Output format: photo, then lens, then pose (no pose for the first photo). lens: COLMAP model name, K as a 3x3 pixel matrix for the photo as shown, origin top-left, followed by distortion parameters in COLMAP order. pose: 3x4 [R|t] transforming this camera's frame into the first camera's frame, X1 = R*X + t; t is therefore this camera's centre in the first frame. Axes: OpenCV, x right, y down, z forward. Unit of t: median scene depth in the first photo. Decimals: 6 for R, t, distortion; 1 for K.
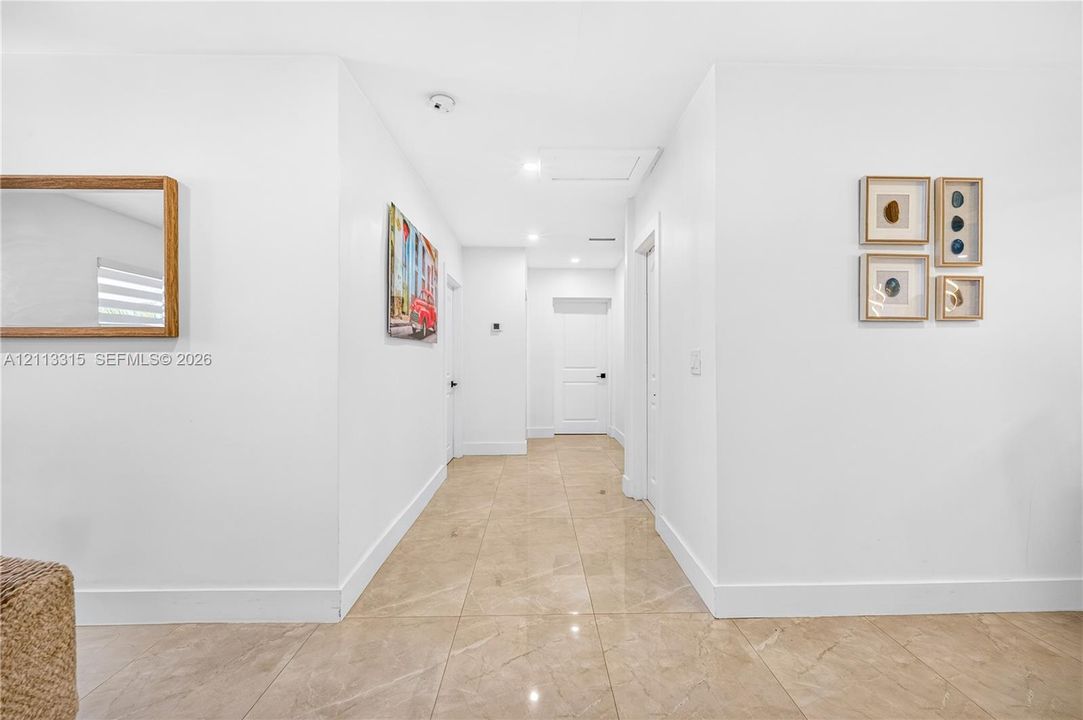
lens RADIAL K [[445.3, 0, 543.2], [0, 445.3, 358.5], [0, 0, 1]] dist [-0.006404, -0.000043]
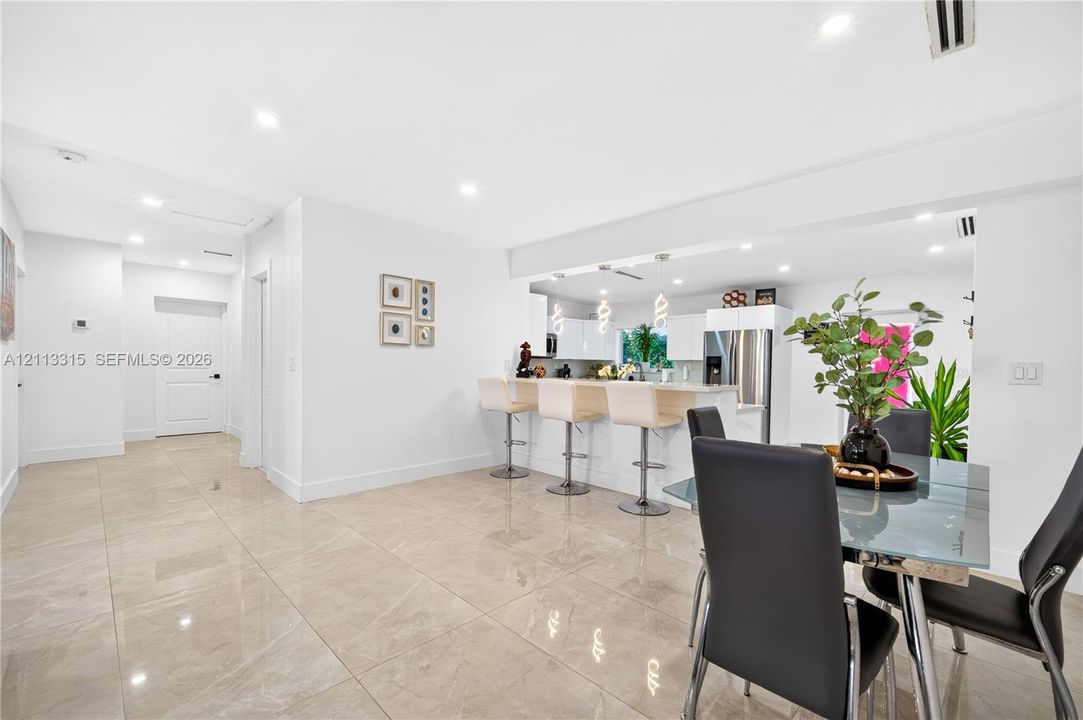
lens RADIAL K [[445.3, 0, 544.0], [0, 445.3, 375.0], [0, 0, 1]] dist [-0.006404, -0.000043]
pose [[0.711720, -0.003348, 0.702456, -0.170626], [-0.017207, 0.999605, 0.022198, -0.003612], [-0.702253, -0.027886, 0.711381, -0.931586]]
